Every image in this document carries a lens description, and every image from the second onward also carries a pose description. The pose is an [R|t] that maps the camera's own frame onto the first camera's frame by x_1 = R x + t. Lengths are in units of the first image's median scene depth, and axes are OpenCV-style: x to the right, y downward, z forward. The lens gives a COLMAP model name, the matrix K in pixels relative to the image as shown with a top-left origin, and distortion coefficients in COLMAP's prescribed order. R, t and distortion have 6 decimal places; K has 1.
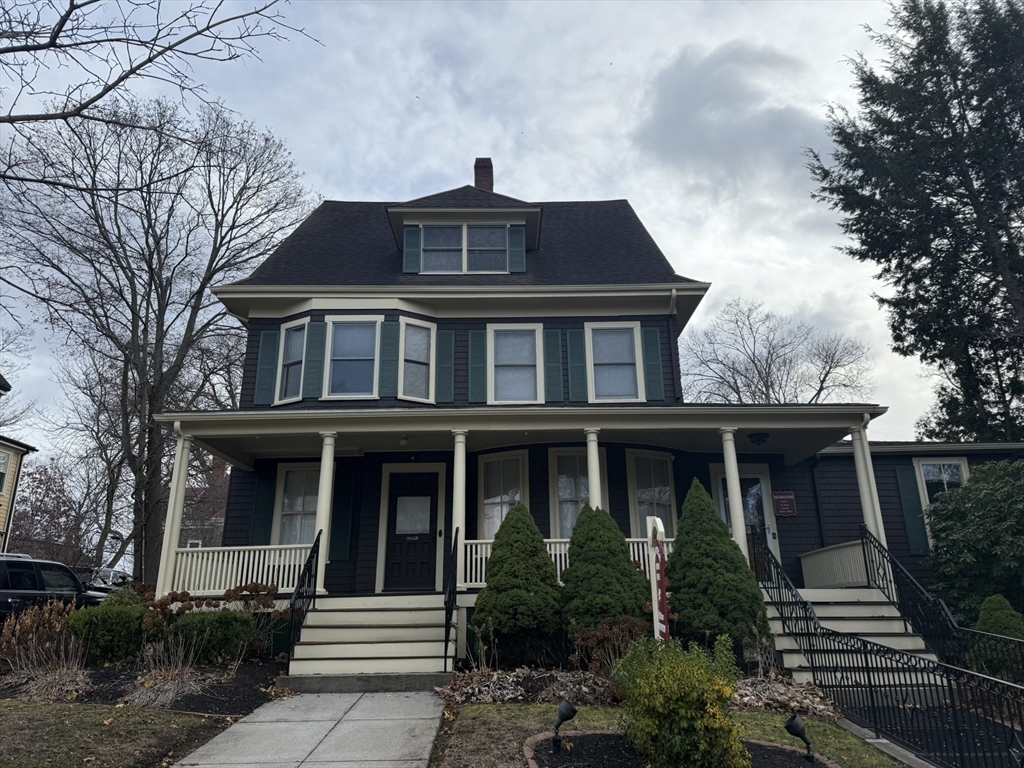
lens RADIAL K [[719.0, 0, 519.2], [0, 719.0, 381.7], [0, 0, 1]] dist [0.128414, -0.211837]
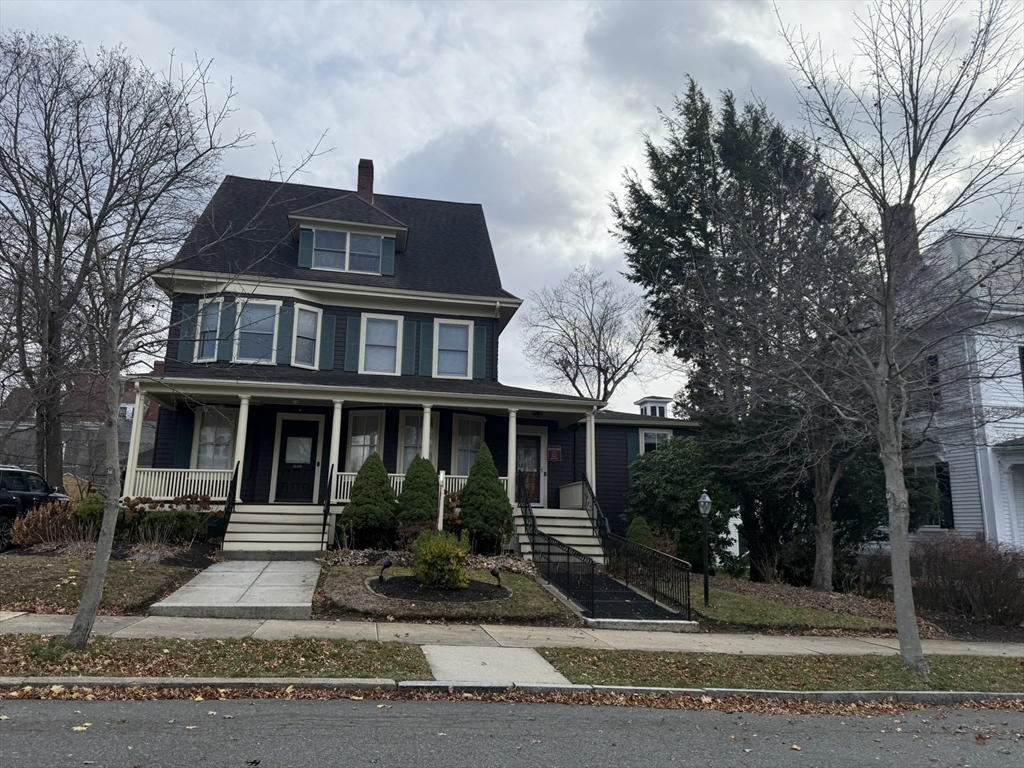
lens RADIAL K [[714.9, 0, 513.8], [0, 714.9, 385.1], [0, 0, 1]] dist [0.152916, -0.255078]
pose [[0.982670, 0.066852, 0.172891, 0.012714], [-0.086786, 0.990087, 0.110431, -0.132443], [-0.163795, -0.123522, 0.978731, -0.432159]]
